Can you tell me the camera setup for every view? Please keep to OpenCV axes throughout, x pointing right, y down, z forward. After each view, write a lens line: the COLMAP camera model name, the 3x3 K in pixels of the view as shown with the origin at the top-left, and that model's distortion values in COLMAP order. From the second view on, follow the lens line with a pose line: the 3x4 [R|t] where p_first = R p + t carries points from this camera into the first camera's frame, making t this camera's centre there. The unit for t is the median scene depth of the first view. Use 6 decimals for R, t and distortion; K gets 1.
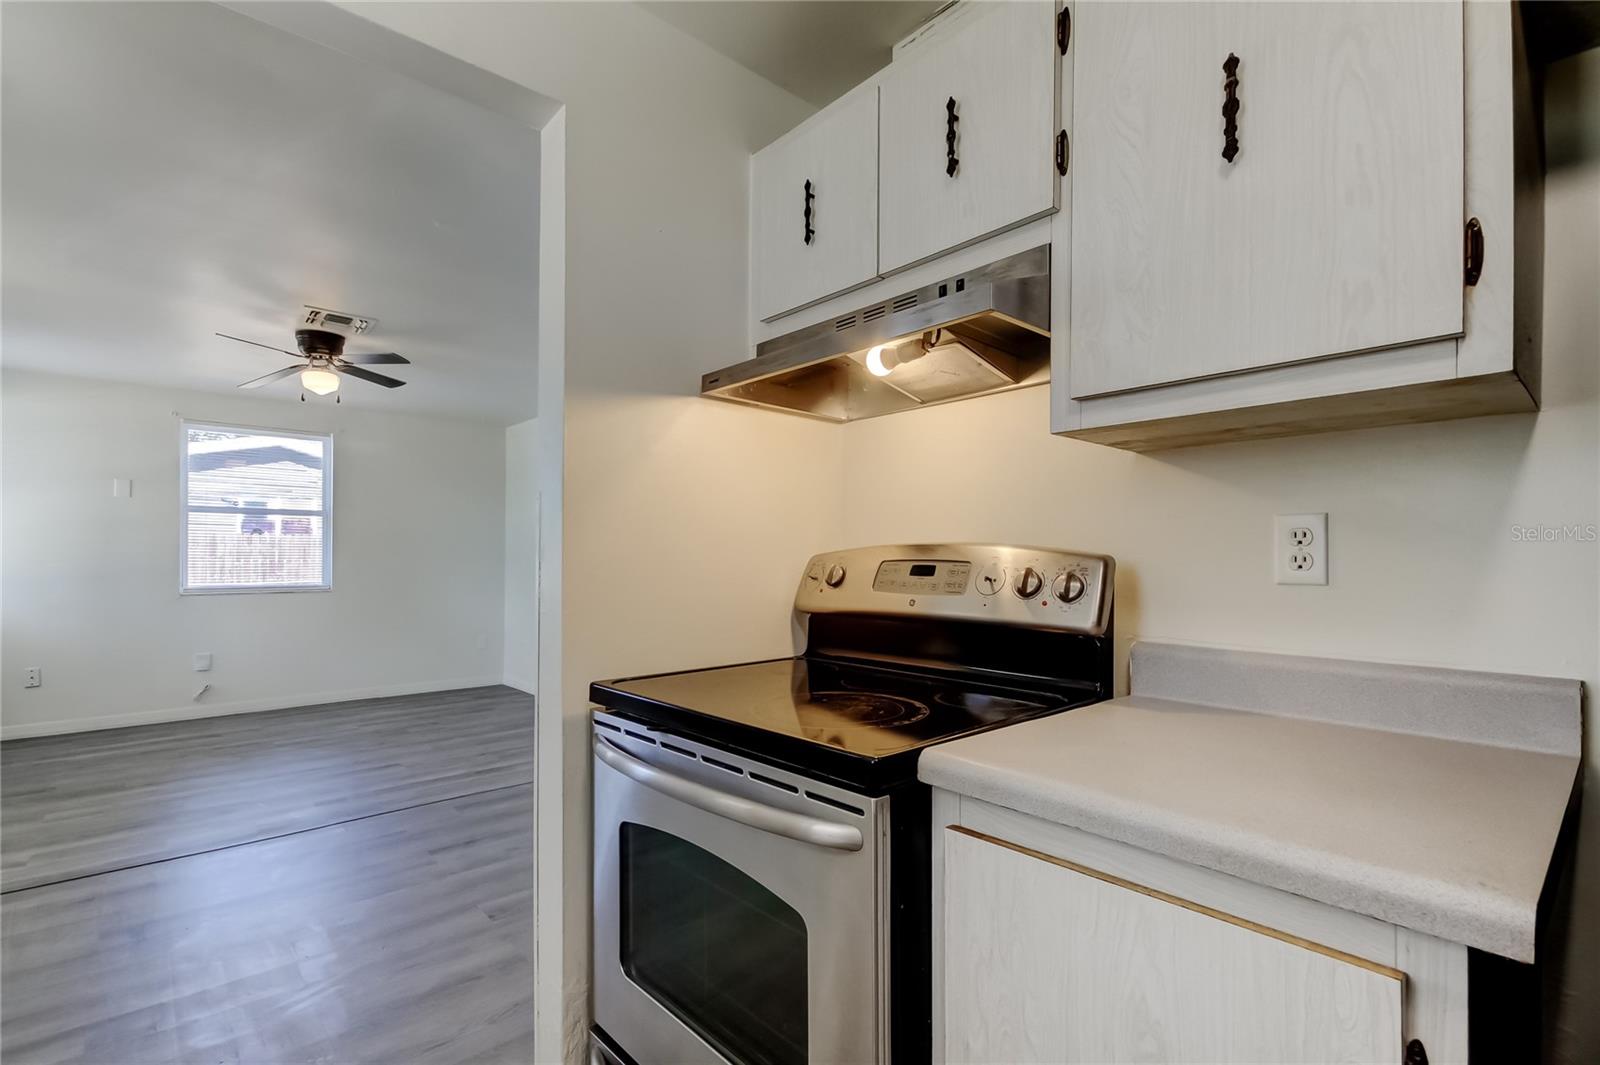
lens RADIAL K [[745.7, 0, 810.1], [0, 745.7, 547.4], [0, 0, 1]] dist [0.026057, -0.008859]
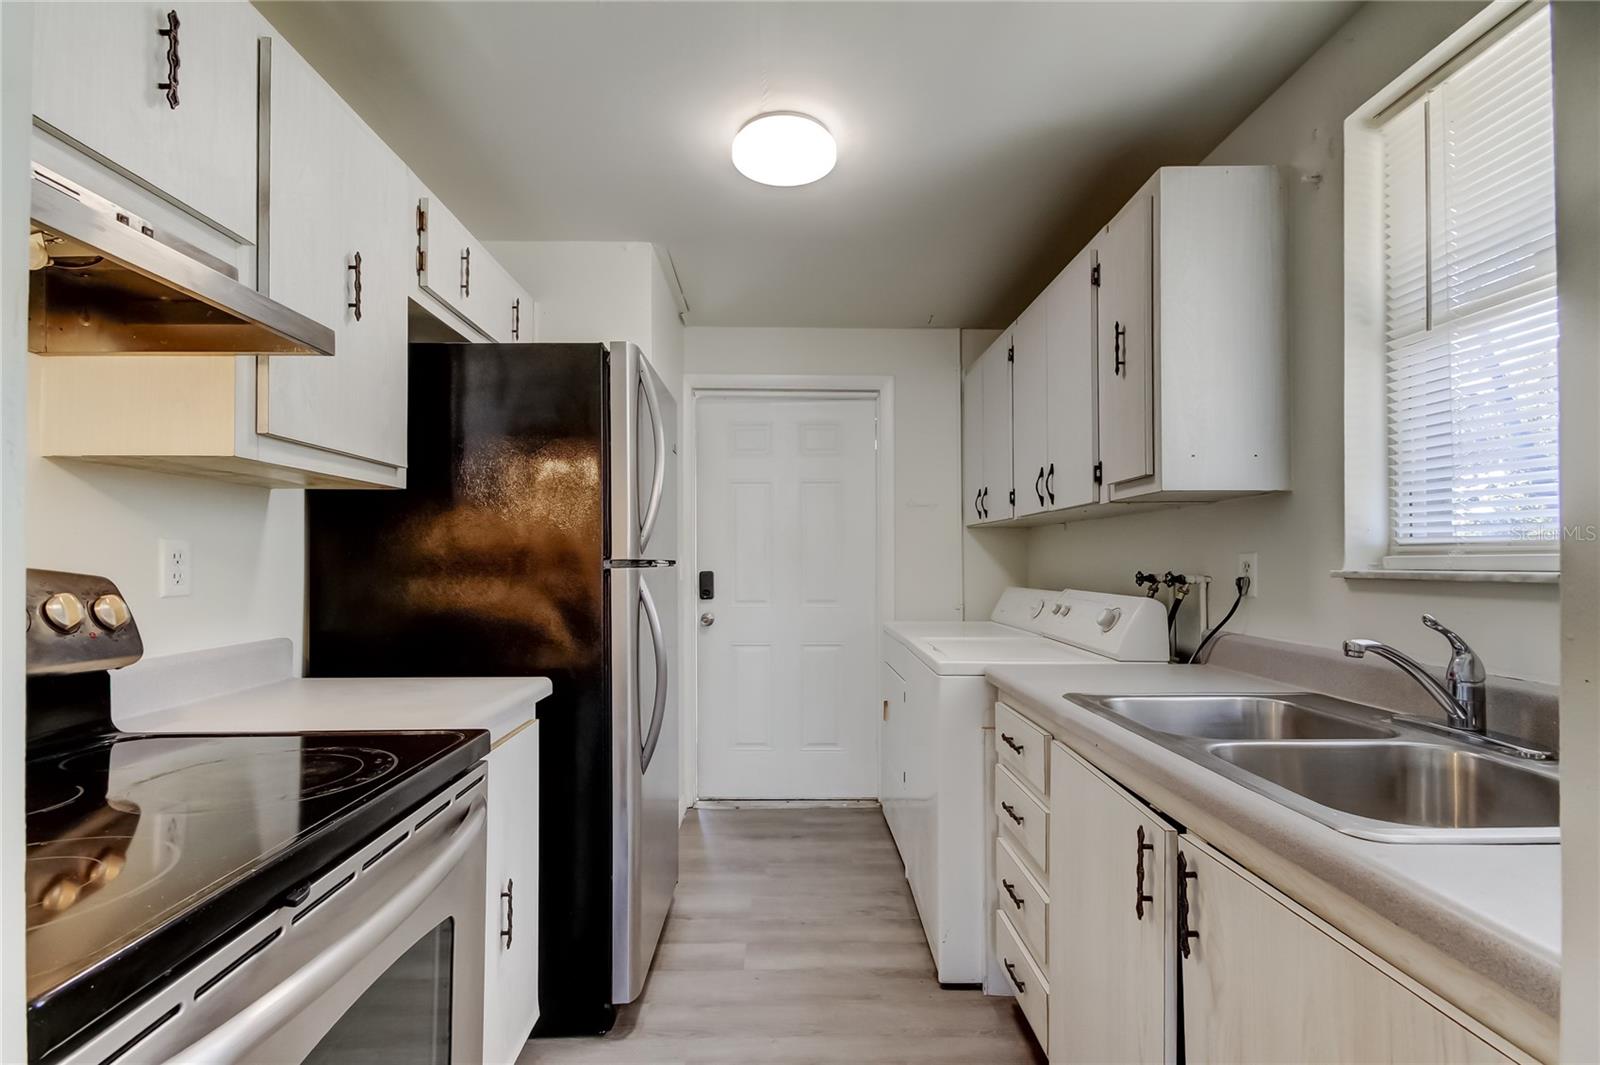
lens RADIAL K [[745.7, 0, 796.4], [0, 745.7, 549.6], [0, 0, 1]] dist [0.026057, -0.008859]
pose [[-0.759063, 0.006502, 0.650984, -0.286803], [-0.010183, 0.999709, -0.021859, -0.003336], [-0.650937, -0.023221, -0.758776, 0.396959]]
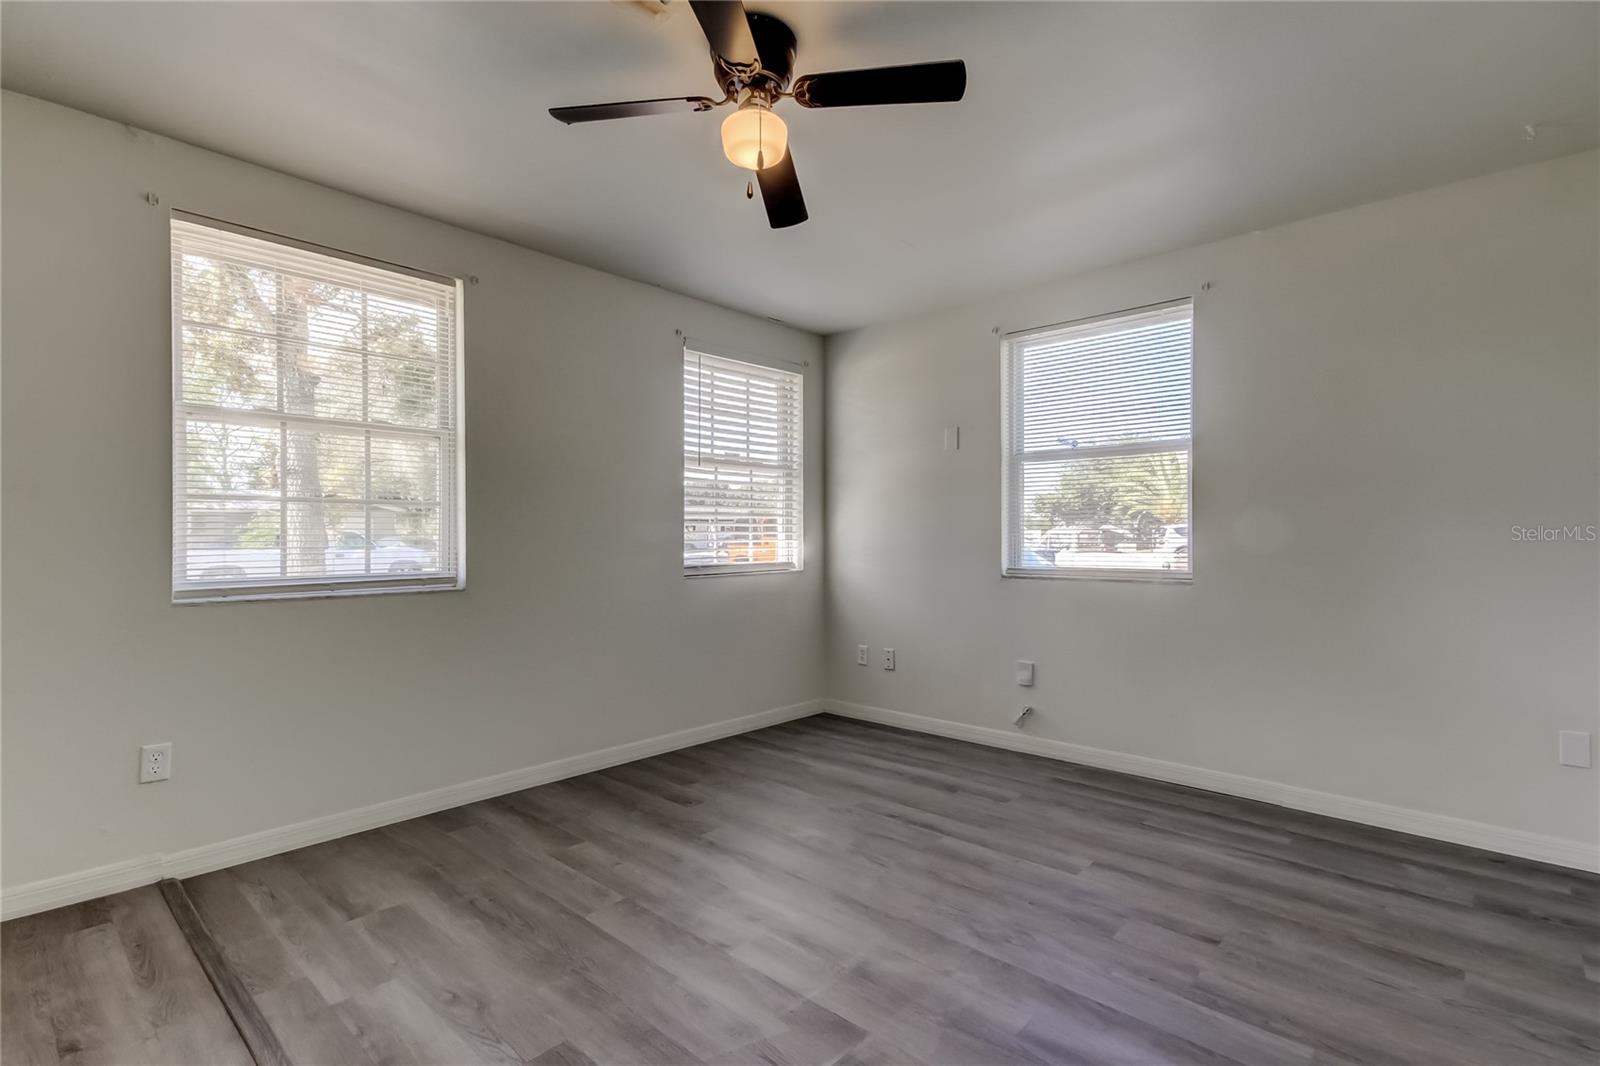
lens RADIAL K [[745.7, 0, 804.9], [0, 745.7, 539.7], [0, 0, 1]] dist [0.026057, -0.008859]
pose [[0.103070, -0.001374, -0.994673, -0.173906], [0.012406, 0.999923, -0.000096, 0.033553], [0.994597, -0.012330, 0.103079, 0.996714]]
